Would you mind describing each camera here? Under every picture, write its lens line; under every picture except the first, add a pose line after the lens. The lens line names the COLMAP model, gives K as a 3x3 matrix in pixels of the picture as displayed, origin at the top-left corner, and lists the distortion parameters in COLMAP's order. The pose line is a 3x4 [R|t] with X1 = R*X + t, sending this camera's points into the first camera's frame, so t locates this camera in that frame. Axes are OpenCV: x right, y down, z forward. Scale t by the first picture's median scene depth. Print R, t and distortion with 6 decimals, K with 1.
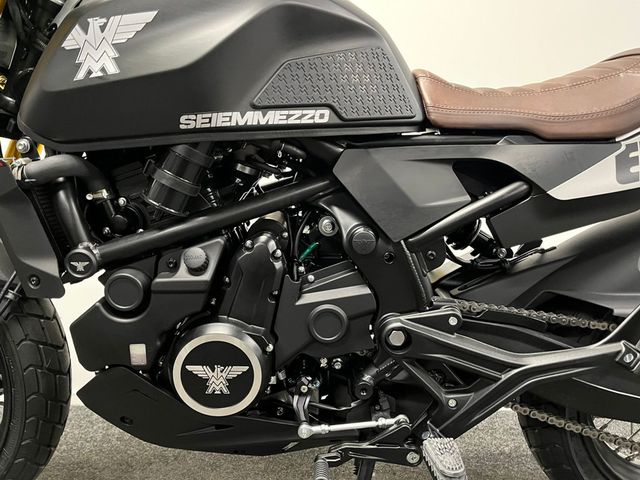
lens RADIAL K [[503.0, 0, 320.0], [0, 503.0, 240.0], [0, 0, 1]] dist [0.034669, -0.009880]
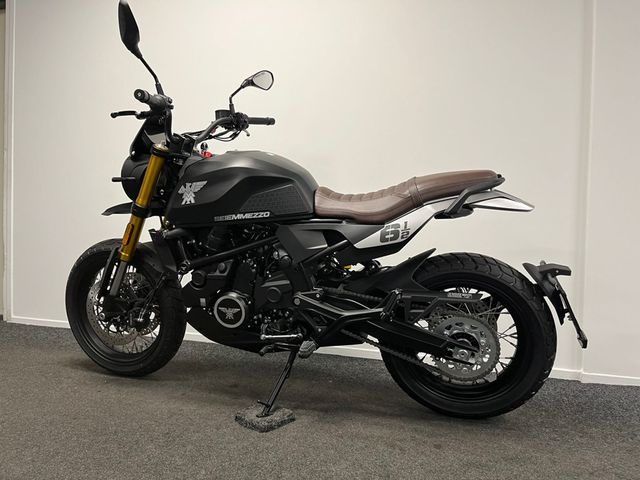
lens RADIAL K [[503.0, 0, 320.0], [0, 503.0, 240.0], [0, 0, 1]] dist [0.034669, -0.009880]
pose [[0.960048, 0.020177, -0.279106, 0.960933], [-0.018077, 0.999786, 0.010095, -0.138971], [0.279250, -0.004646, 0.960207, -1.369453]]
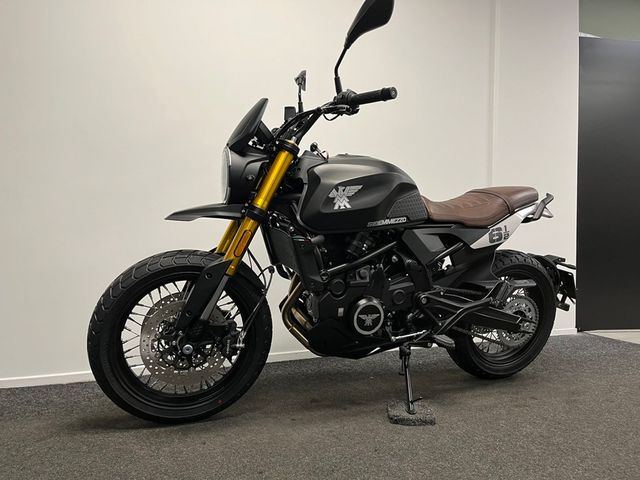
lens RADIAL K [[503.0, 0, 320.0], [0, 503.0, 240.0], [0, 0, 1]] dist [0.034669, -0.009880]
pose [[0.920968, -0.008470, 0.389547, -1.417927], [0.009213, 0.999958, -0.000041, -0.135393], [-0.389530, 0.003627, 0.921007, -1.272545]]
